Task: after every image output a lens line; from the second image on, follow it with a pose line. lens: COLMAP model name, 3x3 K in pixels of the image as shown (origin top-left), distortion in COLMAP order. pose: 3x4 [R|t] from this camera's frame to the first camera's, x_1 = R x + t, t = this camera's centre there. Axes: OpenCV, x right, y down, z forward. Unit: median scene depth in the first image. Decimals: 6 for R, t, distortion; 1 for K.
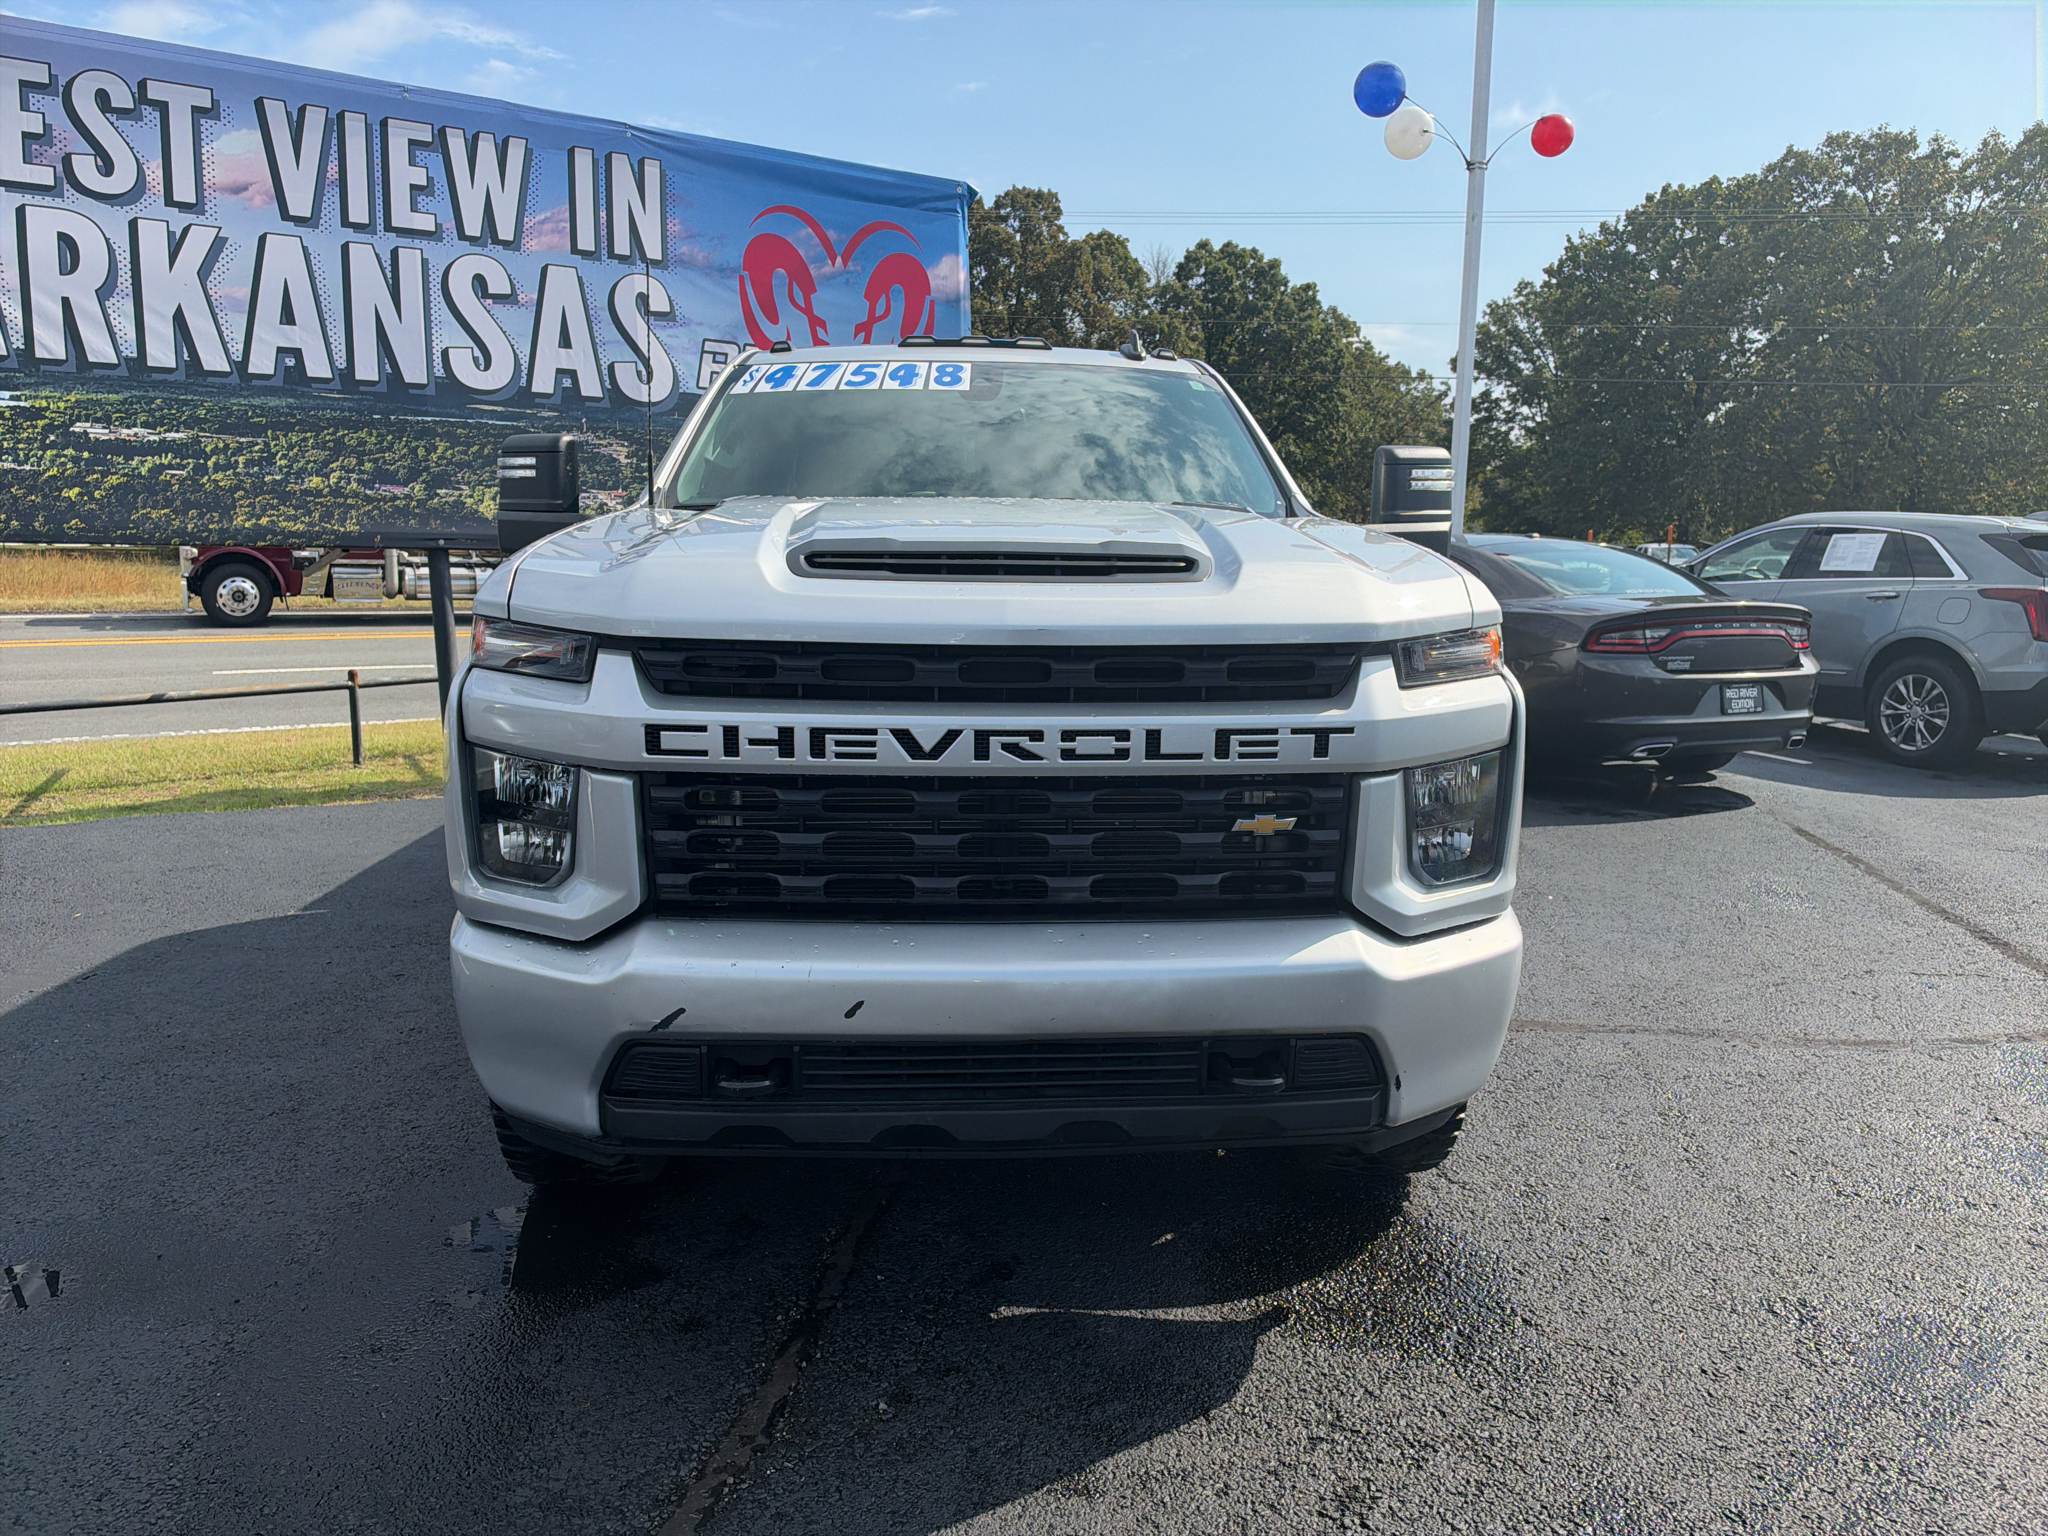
lens RADIAL K [[1616.6, 0, 1024.0], [0, 1616.6, 768.0], [0, 0, 1]] dist [0.036275, -0.041492]
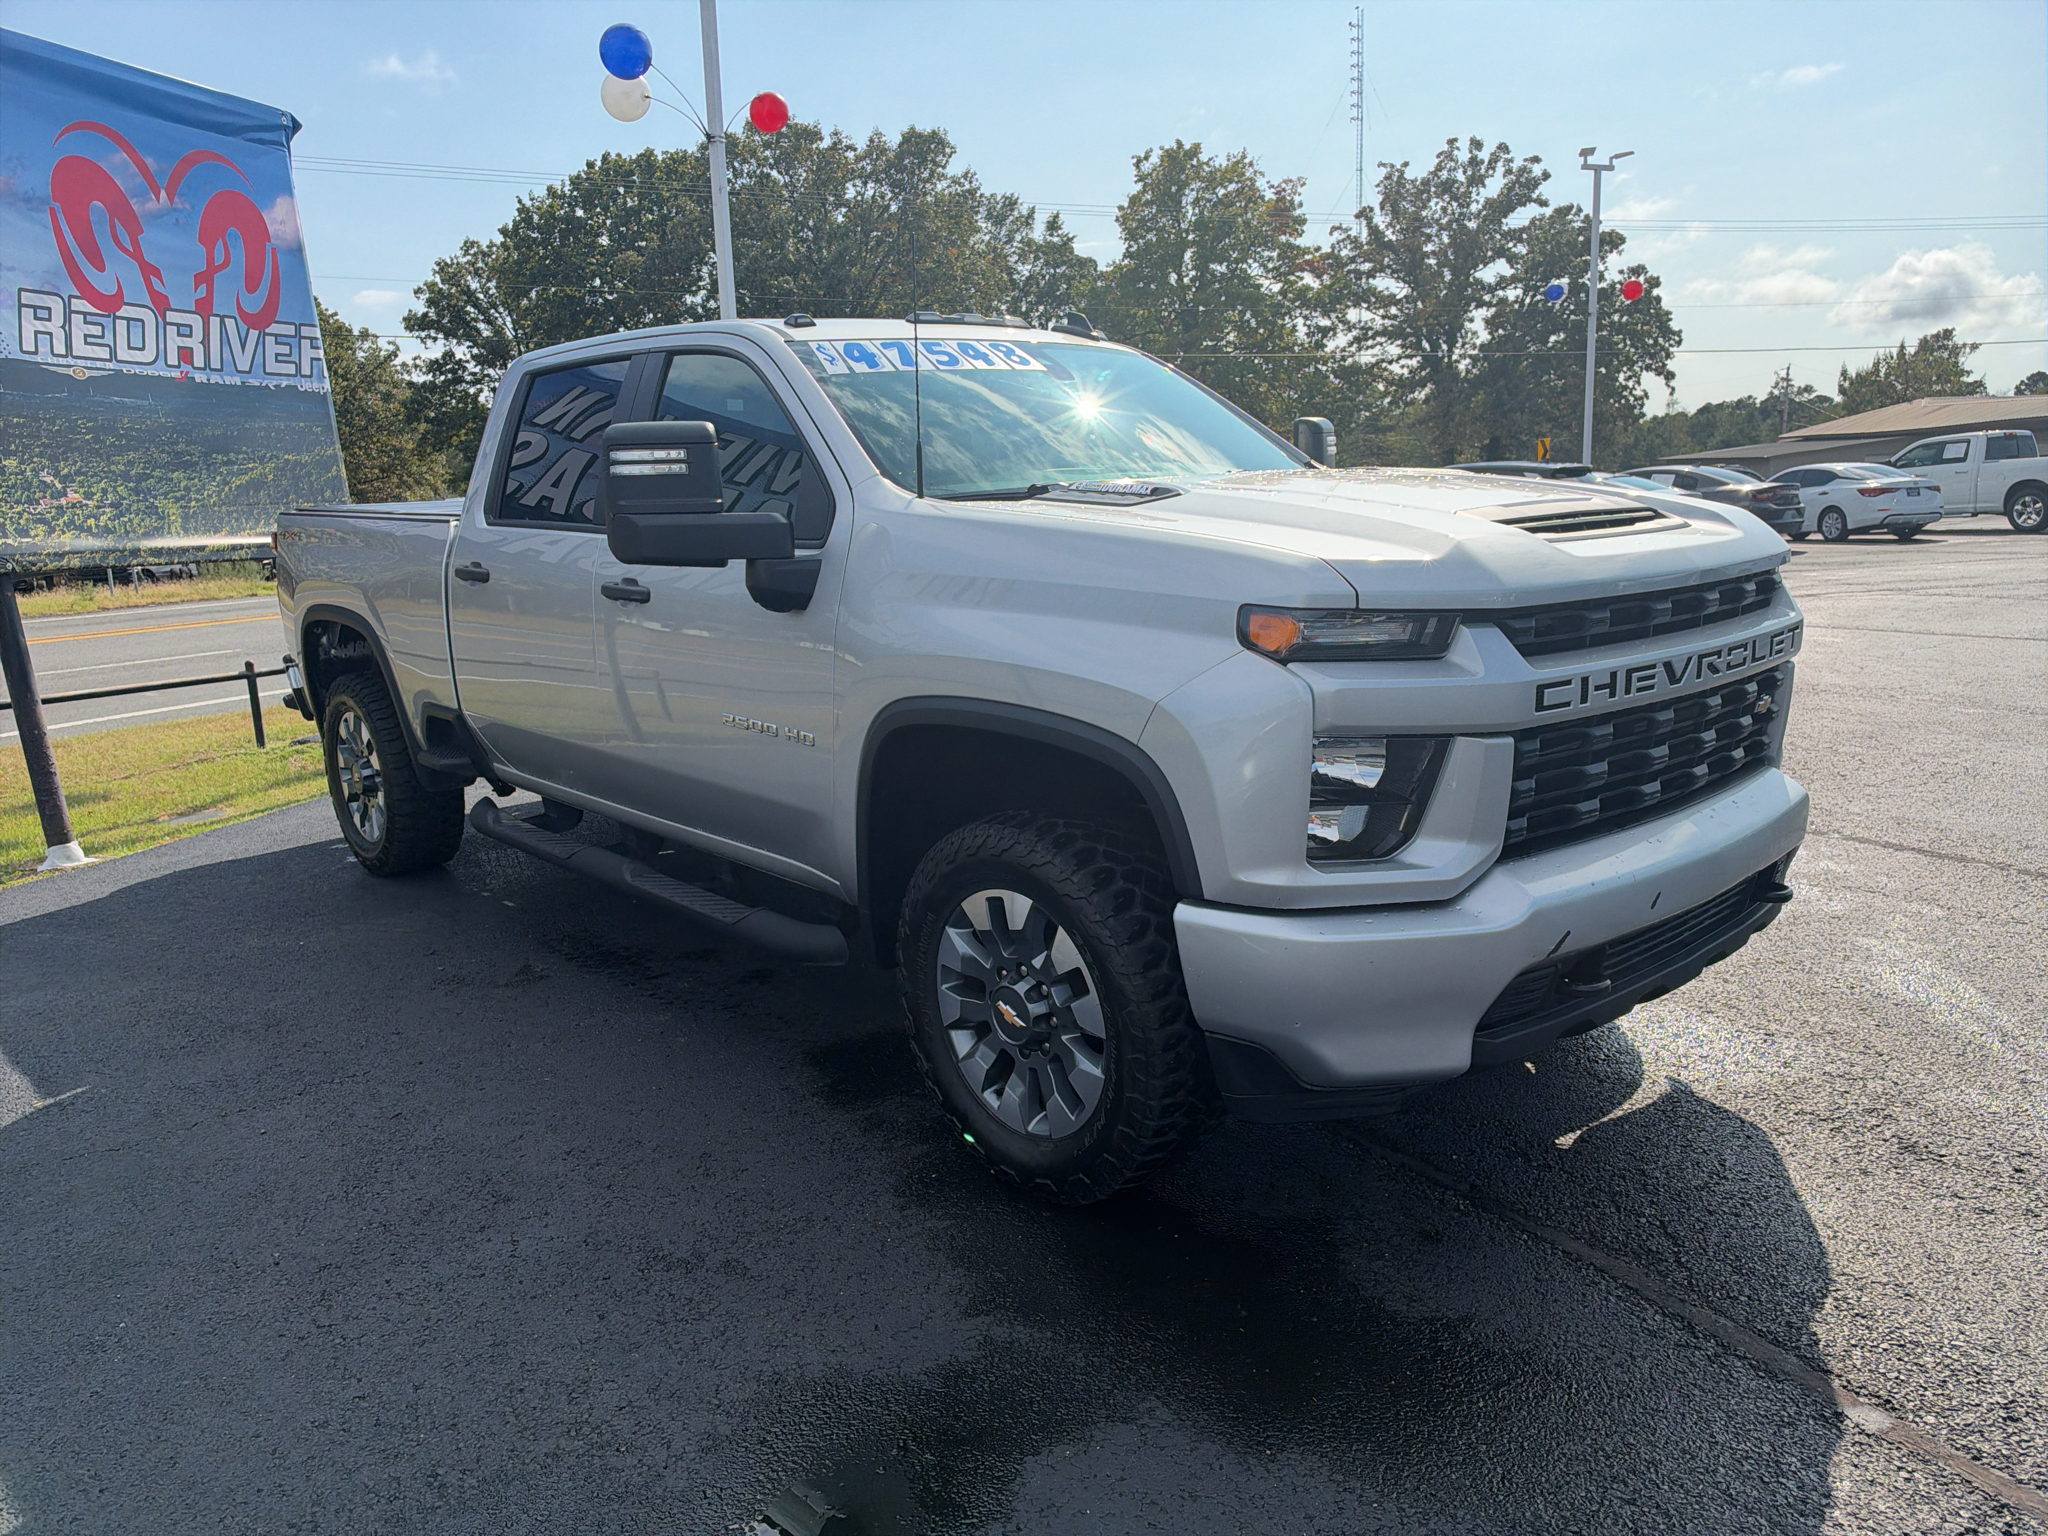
lens RADIAL K [[1615.6, 0, 1027.0], [0, 1615.6, 801.8], [0, 0, 1]] dist [0.003781, -0.003831]
pose [[0.756649, -0.173085, 0.630495, -0.402008], [0.144620, 0.984743, 0.096778, -0.035213], [-0.637627, 0.017956, 0.770136, 0.125868]]
